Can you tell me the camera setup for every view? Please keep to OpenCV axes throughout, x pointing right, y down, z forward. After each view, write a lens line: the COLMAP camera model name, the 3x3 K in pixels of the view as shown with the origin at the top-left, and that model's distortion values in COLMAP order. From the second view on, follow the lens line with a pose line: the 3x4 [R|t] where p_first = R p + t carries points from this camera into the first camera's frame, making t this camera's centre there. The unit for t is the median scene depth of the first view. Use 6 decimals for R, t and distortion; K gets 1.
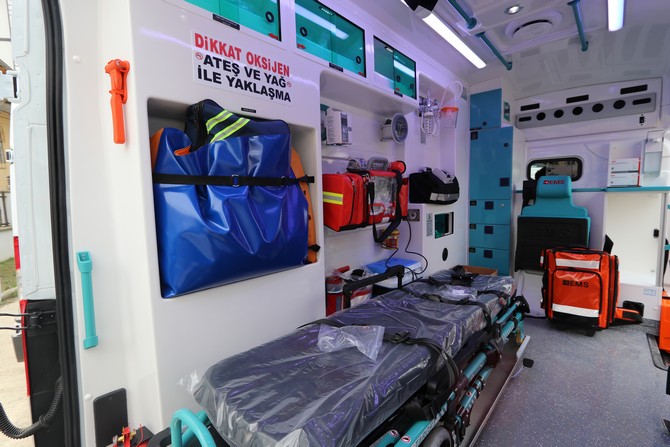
lens RADIAL K [[314.4, 0, 333.6], [0, 314.4, 222.7], [0, 0, 1]] dist [-0.009876, 0.000911]
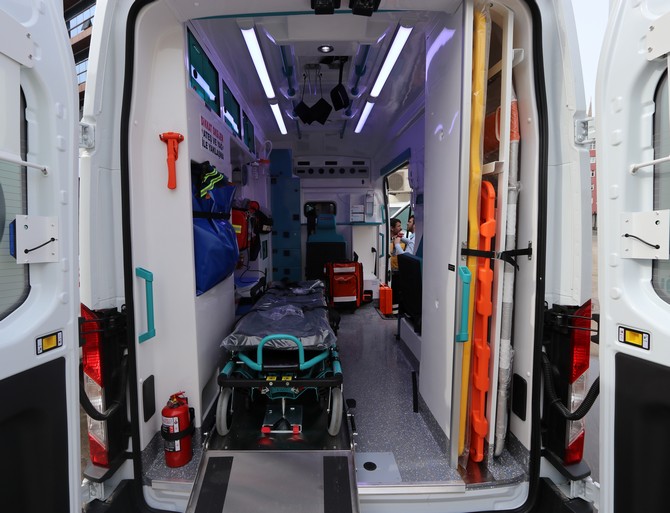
lens RADIAL K [[349.2, 0, 333.6], [0, 349.2, 253.3], [0, 0, 1]] dist [-0.000988, -0.000018]
pose [[0.719358, -0.047589, 0.693008, -0.479638], [0.056928, 0.998333, 0.009464, 0.025446], [-0.692303, 0.032643, 0.720868, -0.246423]]
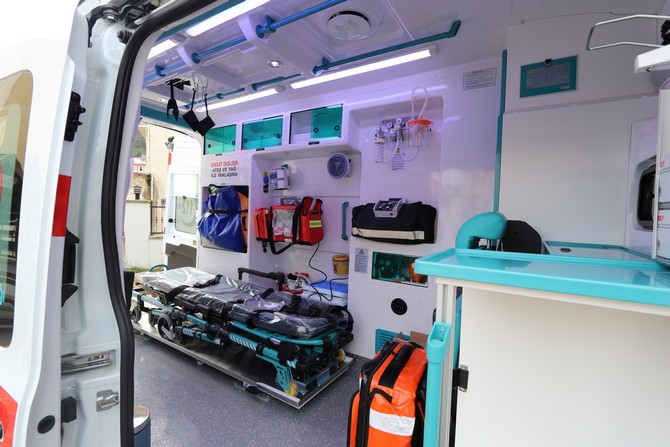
lens RADIAL K [[314.4, 0, 333.6], [0, 314.4, 222.7], [0, 0, 1]] dist [-0.009876, 0.000911]
pose [[0.159375, 0.054669, -0.985703, 1.148806], [-0.128850, 0.991076, 0.034134, -0.118493], [0.978773, 0.121568, 0.164997, 0.712128]]
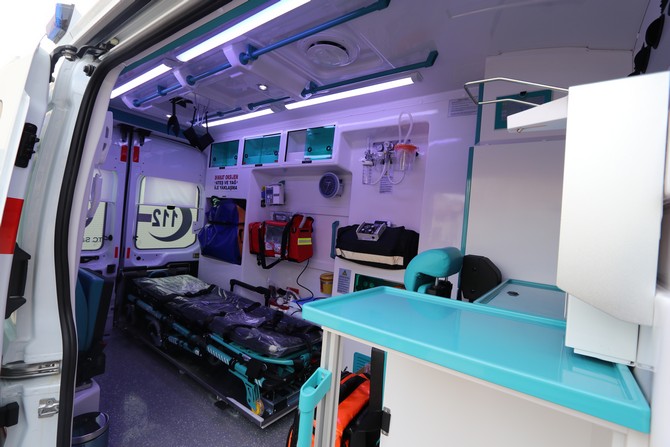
lens RADIAL K [[314.4, 0, 333.6], [0, 314.4, 222.7], [0, 0, 1]] dist [-0.009876, 0.000911]
pose [[0.084524, 0.028413, -0.996016, 1.165816], [-0.178844, 0.983793, 0.012888, -0.161686], [0.980240, 0.177042, 0.088236, 0.813192]]
